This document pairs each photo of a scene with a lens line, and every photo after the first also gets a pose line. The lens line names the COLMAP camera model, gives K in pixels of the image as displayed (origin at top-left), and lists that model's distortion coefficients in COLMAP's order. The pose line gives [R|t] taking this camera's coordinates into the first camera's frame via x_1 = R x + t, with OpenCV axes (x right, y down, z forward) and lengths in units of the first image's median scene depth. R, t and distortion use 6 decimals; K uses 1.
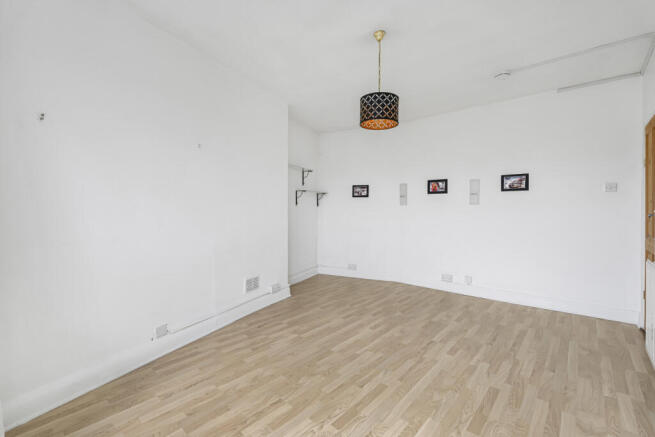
lens RADIAL K [[288.0, 0, 329.2], [0, 288.0, 216.8], [0, 0, 1]] dist [0.000568, 0.000244]
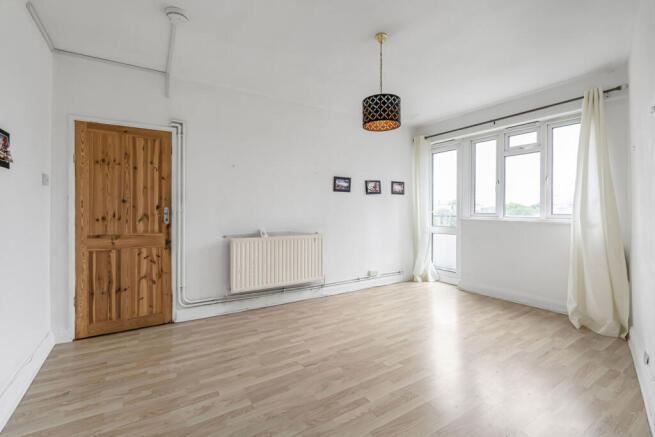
lens RADIAL K [[288.0, 0, 329.2], [0, 288.0, 216.8], [0, 0, 1]] dist [0.000568, 0.000244]
pose [[-0.956494, -0.014385, 0.291396, 0.055264], [0.001798, 0.998474, 0.055192, -0.059190], [-0.291745, 0.053315, -0.955009, 1.942249]]
